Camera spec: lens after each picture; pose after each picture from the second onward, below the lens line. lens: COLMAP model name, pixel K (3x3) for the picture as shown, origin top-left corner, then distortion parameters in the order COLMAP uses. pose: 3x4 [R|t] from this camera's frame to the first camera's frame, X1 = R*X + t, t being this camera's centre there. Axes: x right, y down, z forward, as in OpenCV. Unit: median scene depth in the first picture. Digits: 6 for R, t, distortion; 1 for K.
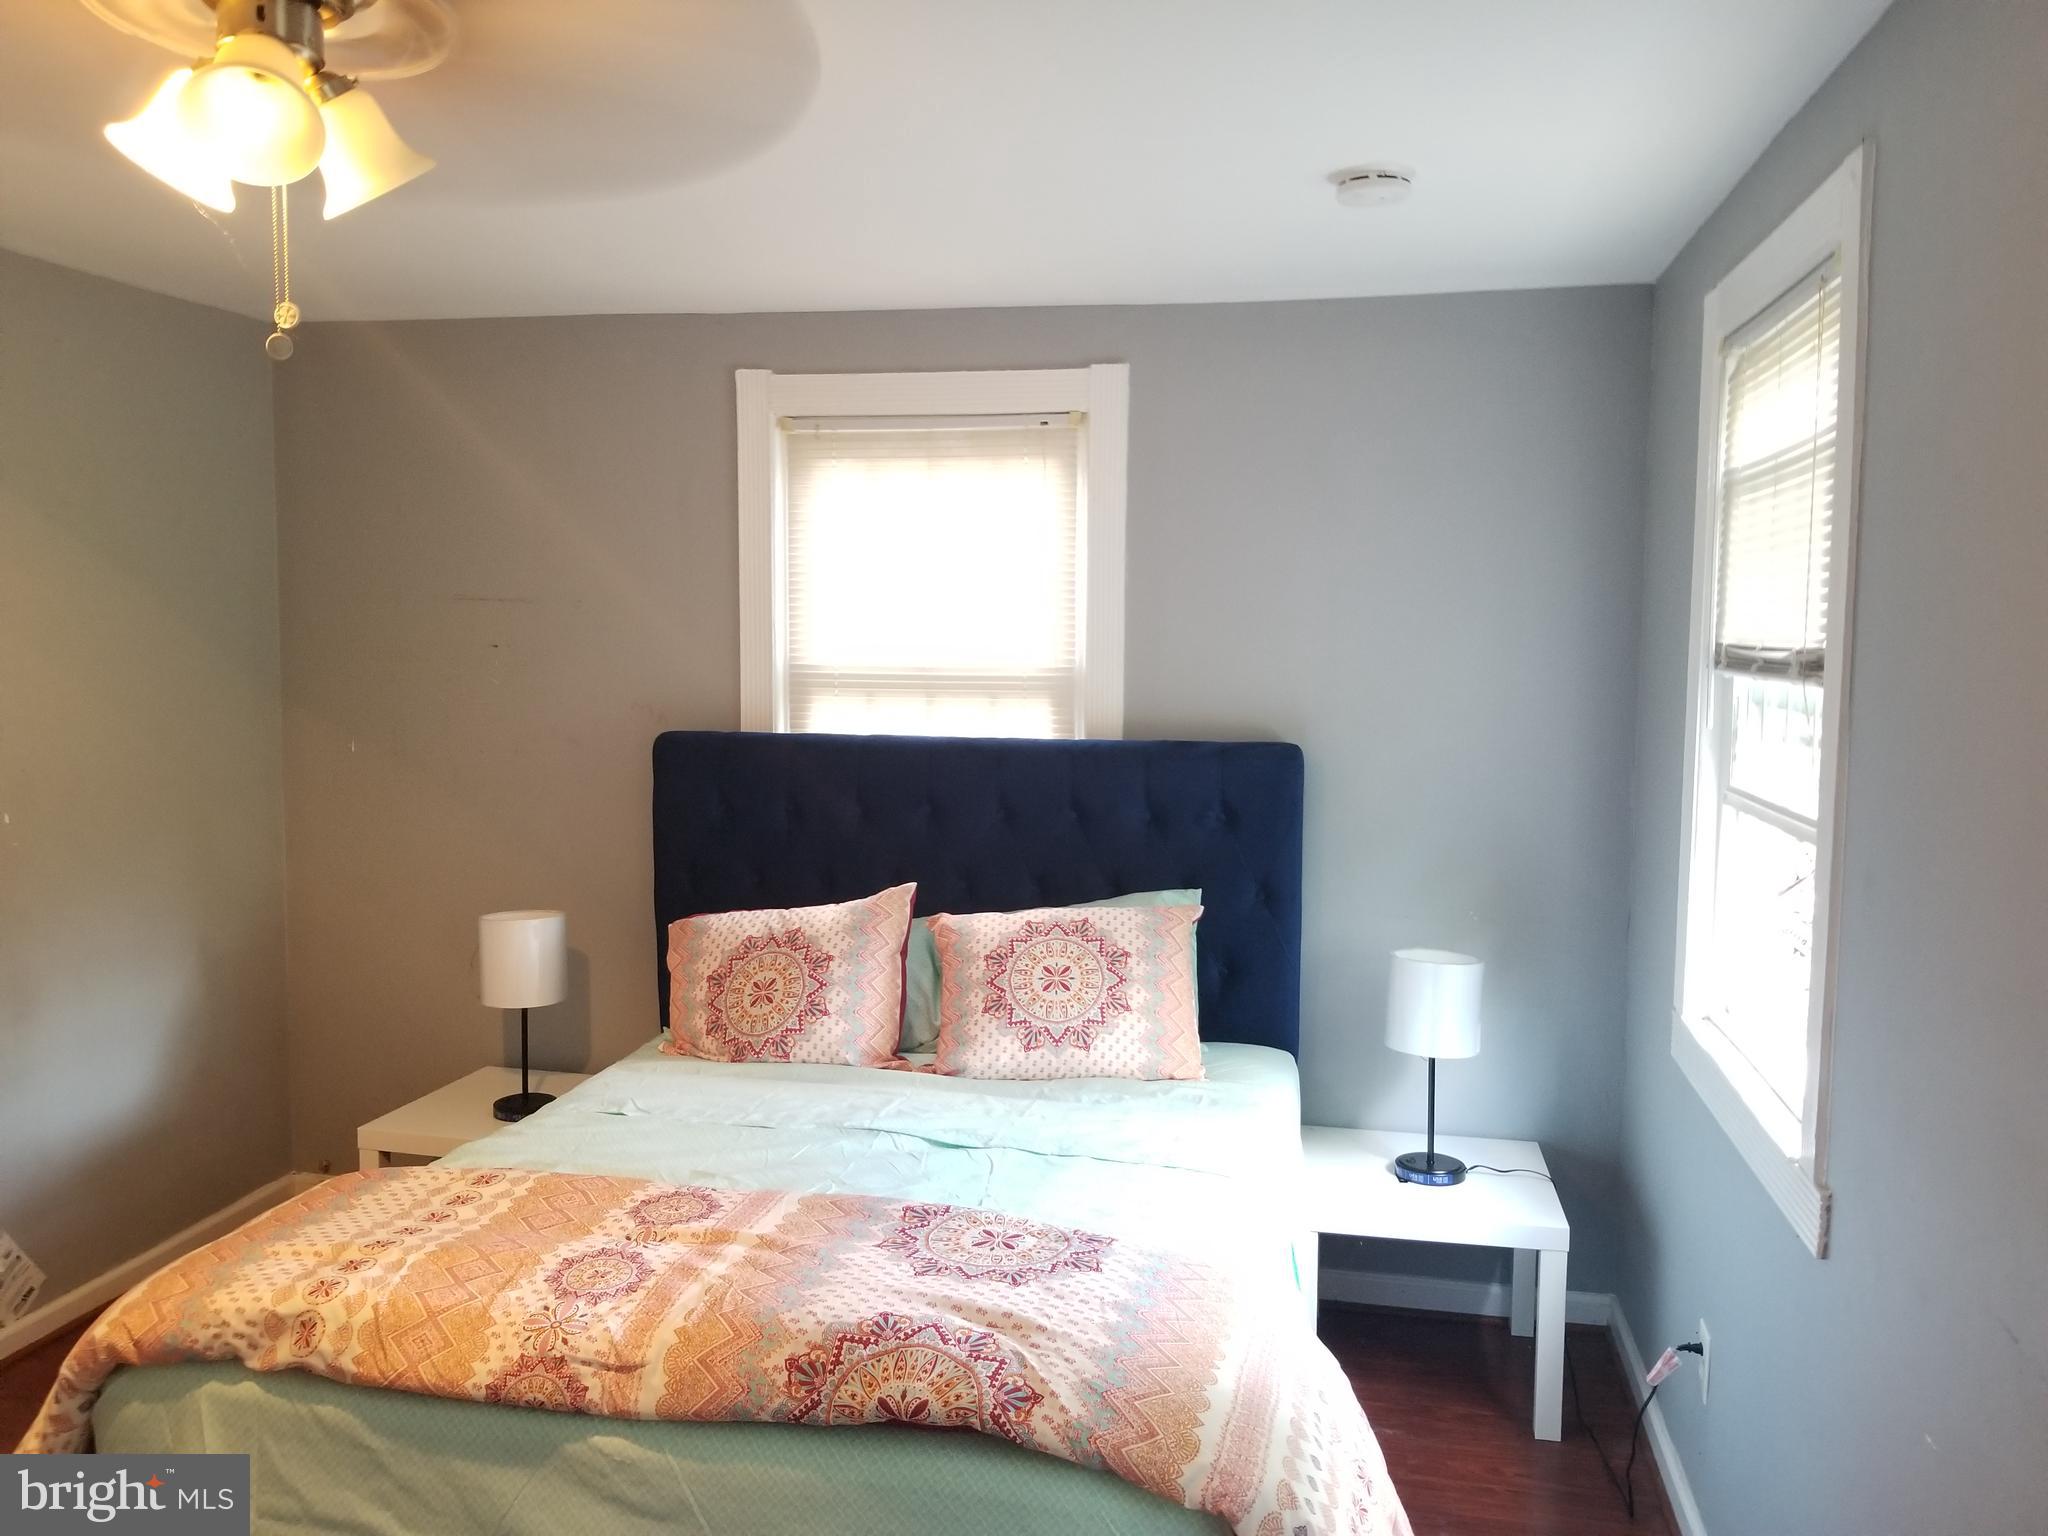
lens RADIAL K [[1592.2, 0, 1039.6], [0, 1592.2, 776.5], [0, 0, 1]] dist [0.077428, -0.144063]
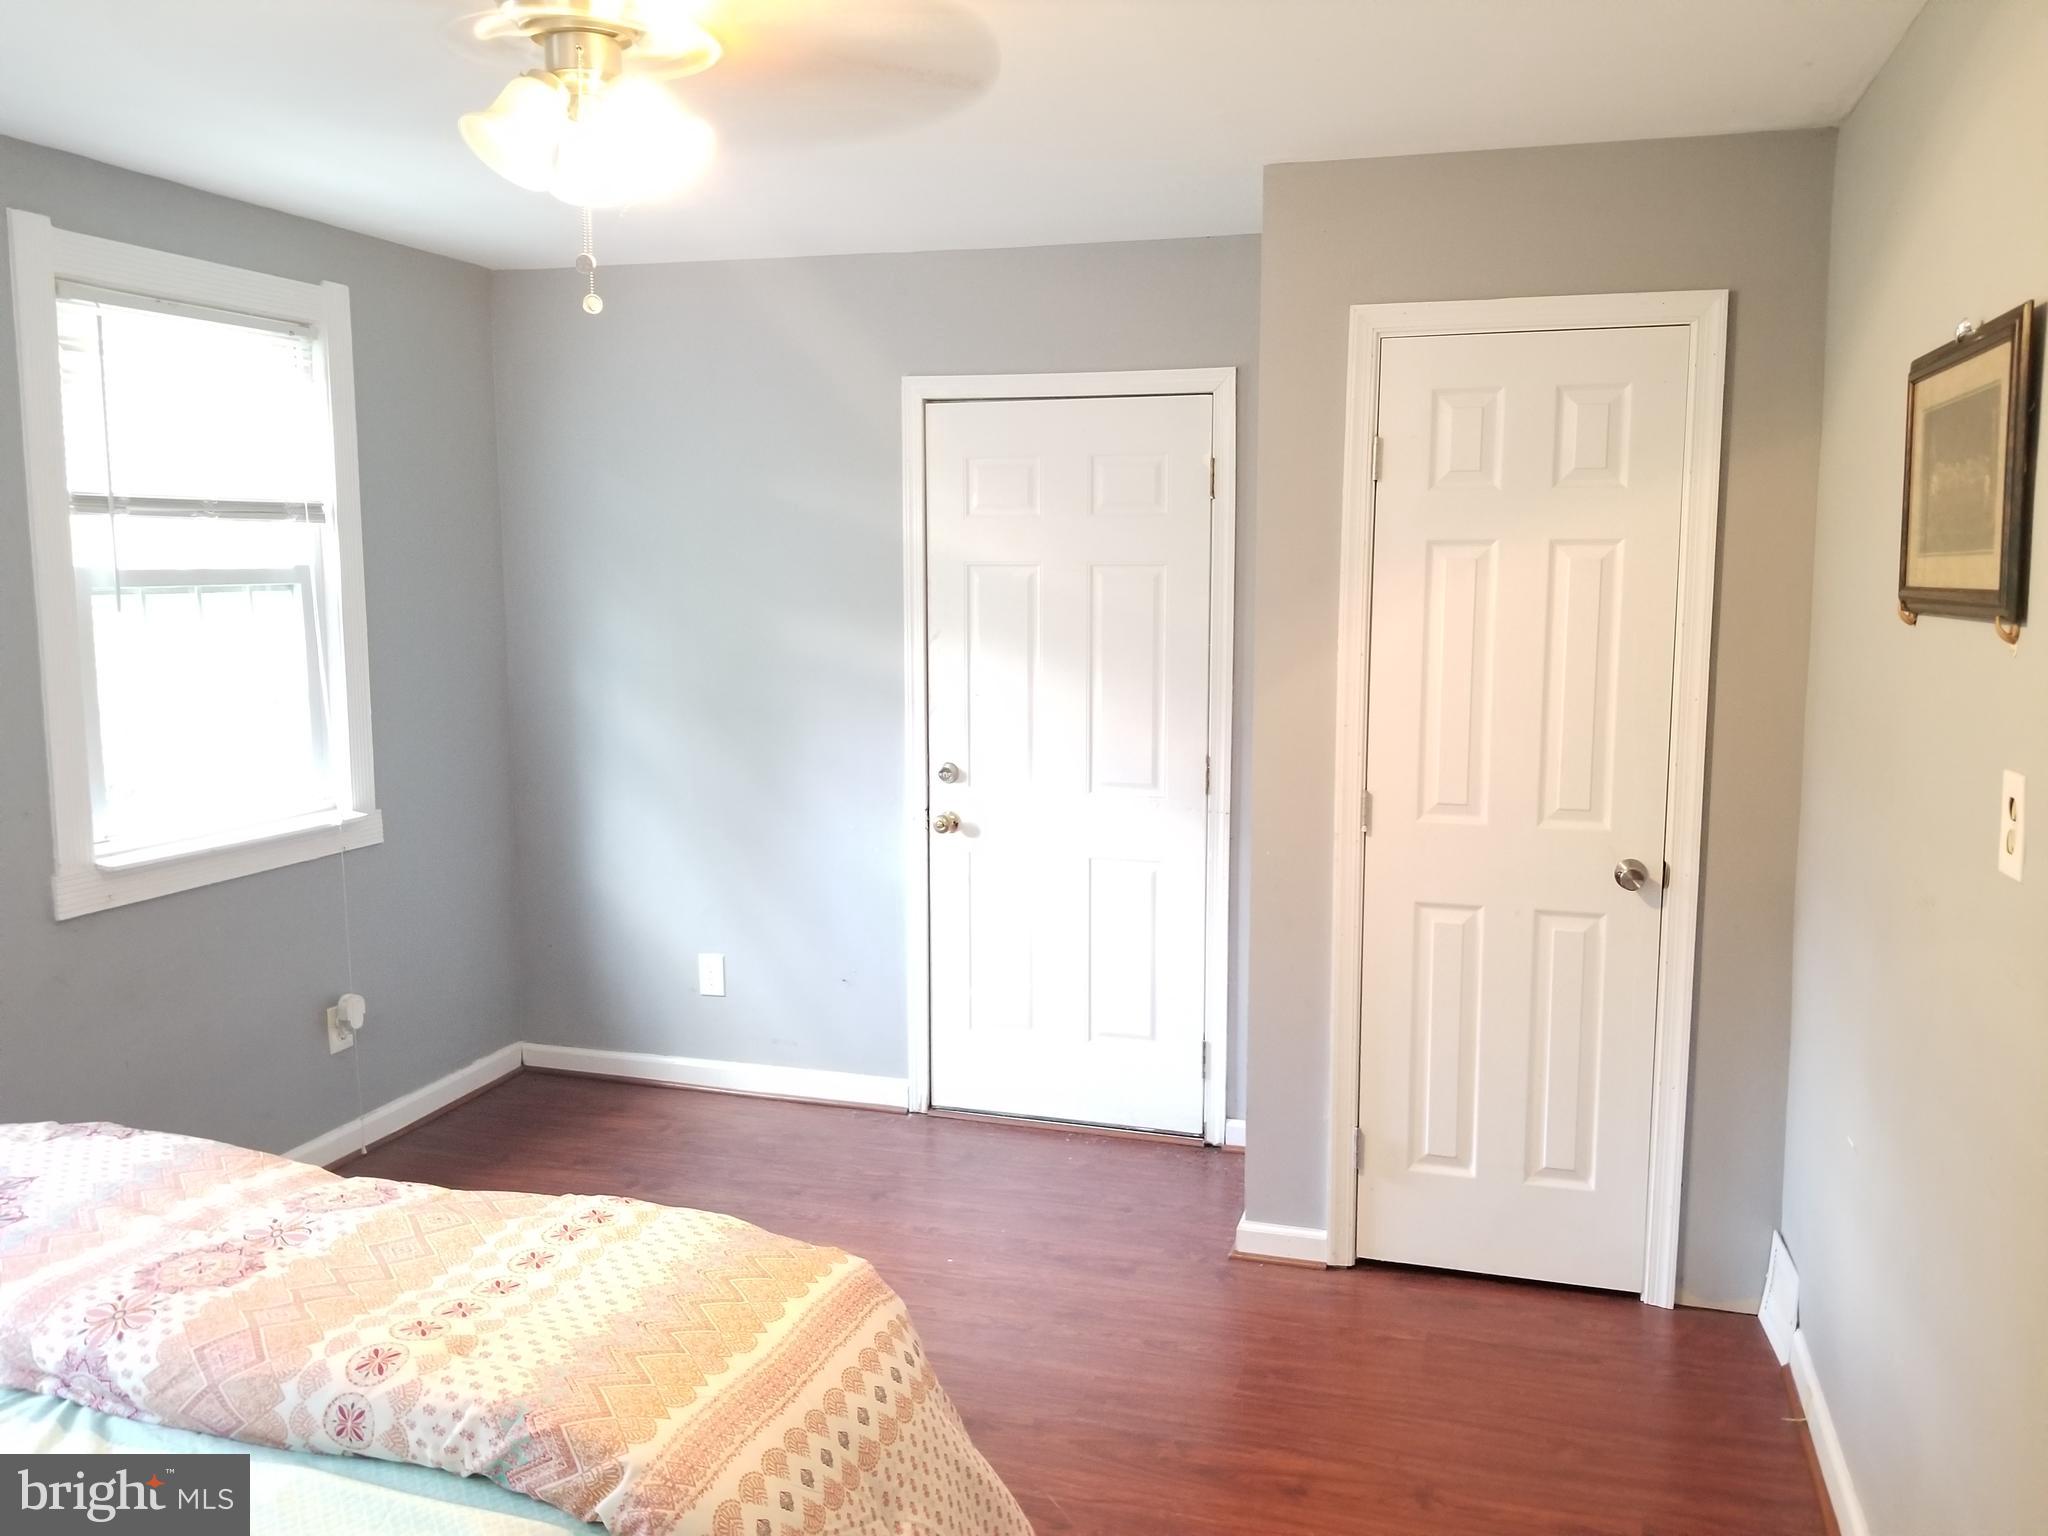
lens RADIAL K [[1592.2, 0, 1043.0], [0, 1592.2, 775.7], [0, 0, 1]] dist [0.077428, -0.144063]
pose [[-0.995934, -0.019701, 0.087904, -0.474978], [0.000700, 0.974070, 0.226247, -0.090582], [-0.090082, 0.225389, -0.970095, 1.137707]]
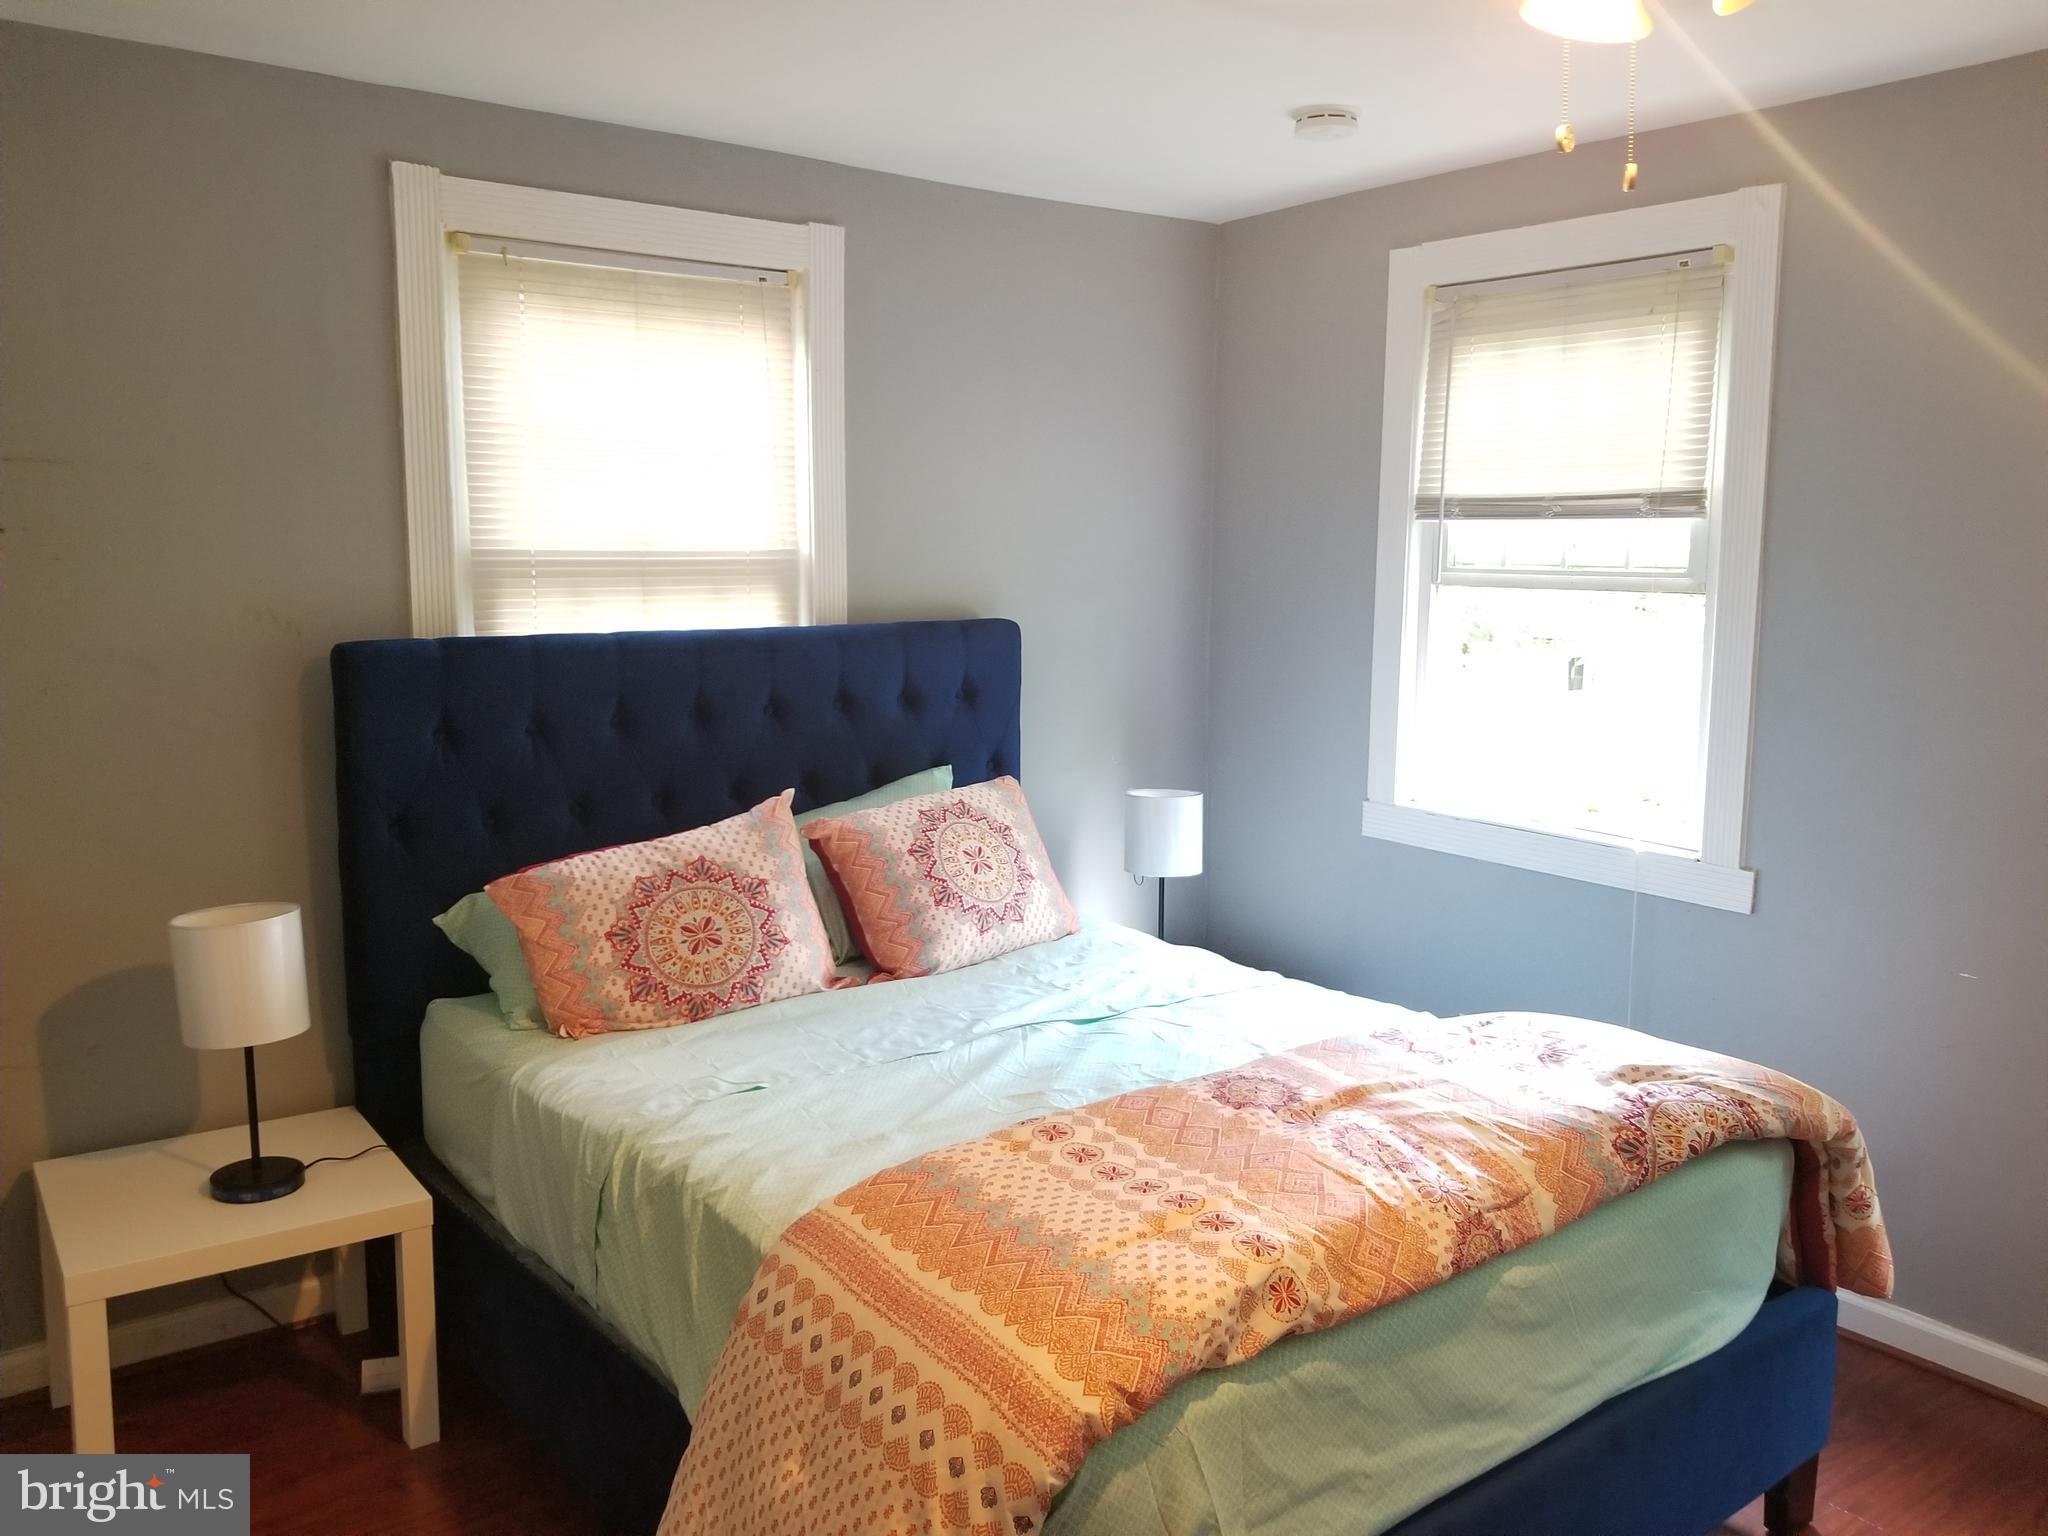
lens RADIAL K [[1592.2, 0, 1050.2], [0, 1592.2, 760.4], [0, 0, 1]] dist [0.077428, -0.144063]
pose [[0.653420, -0.111014, 0.748812, -0.699628], [0.072394, 0.993819, 0.084165, -0.015334], [-0.753526, -0.000786, 0.657417, 0.314381]]
